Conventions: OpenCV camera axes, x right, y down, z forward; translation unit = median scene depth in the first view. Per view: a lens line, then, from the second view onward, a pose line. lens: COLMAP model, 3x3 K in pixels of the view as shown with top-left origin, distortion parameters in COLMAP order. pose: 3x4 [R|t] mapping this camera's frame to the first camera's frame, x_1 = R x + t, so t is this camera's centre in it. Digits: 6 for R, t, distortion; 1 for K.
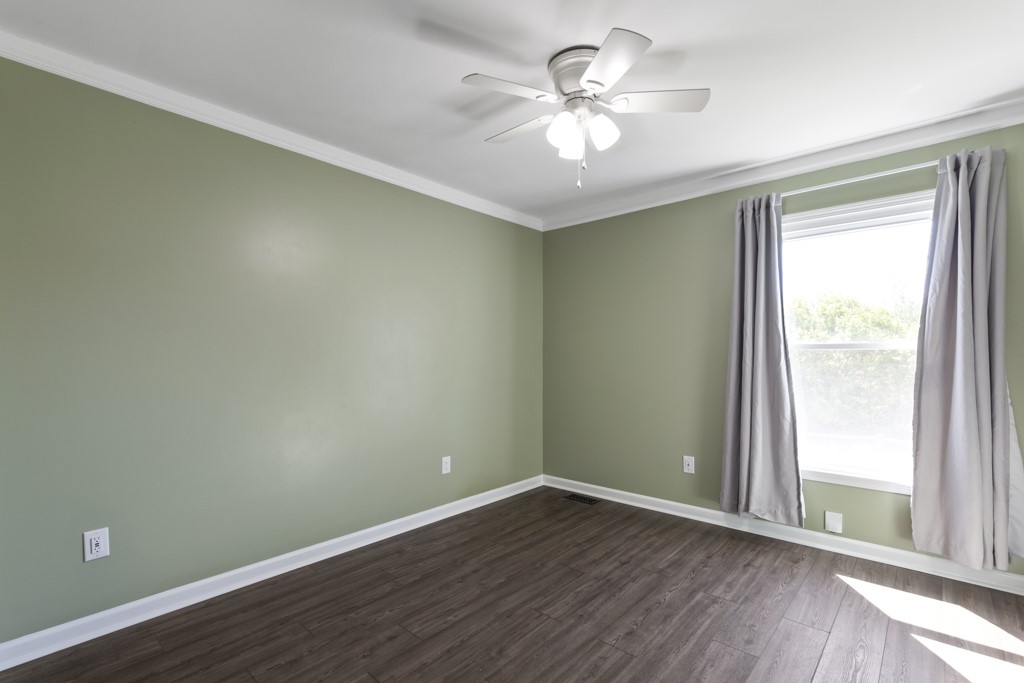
lens RADIAL K [[465.6, 0, 514.3], [0, 465.6, 339.3], [0, 0, 1]] dist [0.009082, -0.000380]
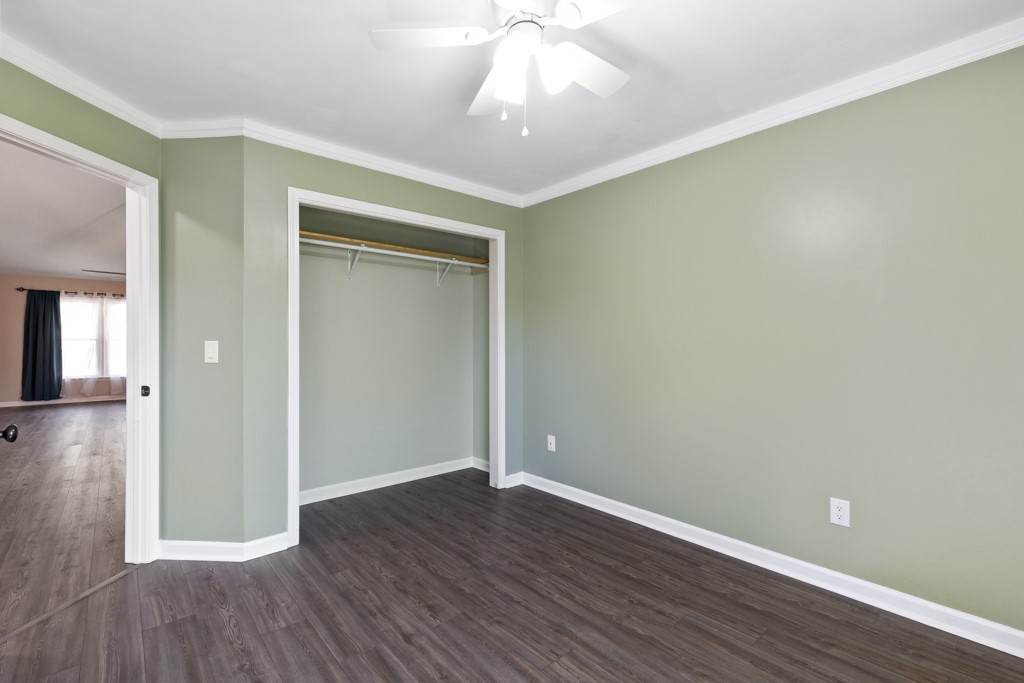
lens RADIAL K [[465.6, 0, 511.3], [0, 465.6, 345.5], [0, 0, 1]] dist [0.009082, -0.000380]
pose [[-0.134636, 0.005019, -0.990882, 0.814610], [0.030489, 0.999535, 0.000920, 0.045526], [0.990426, -0.030088, -0.134727, 0.977708]]
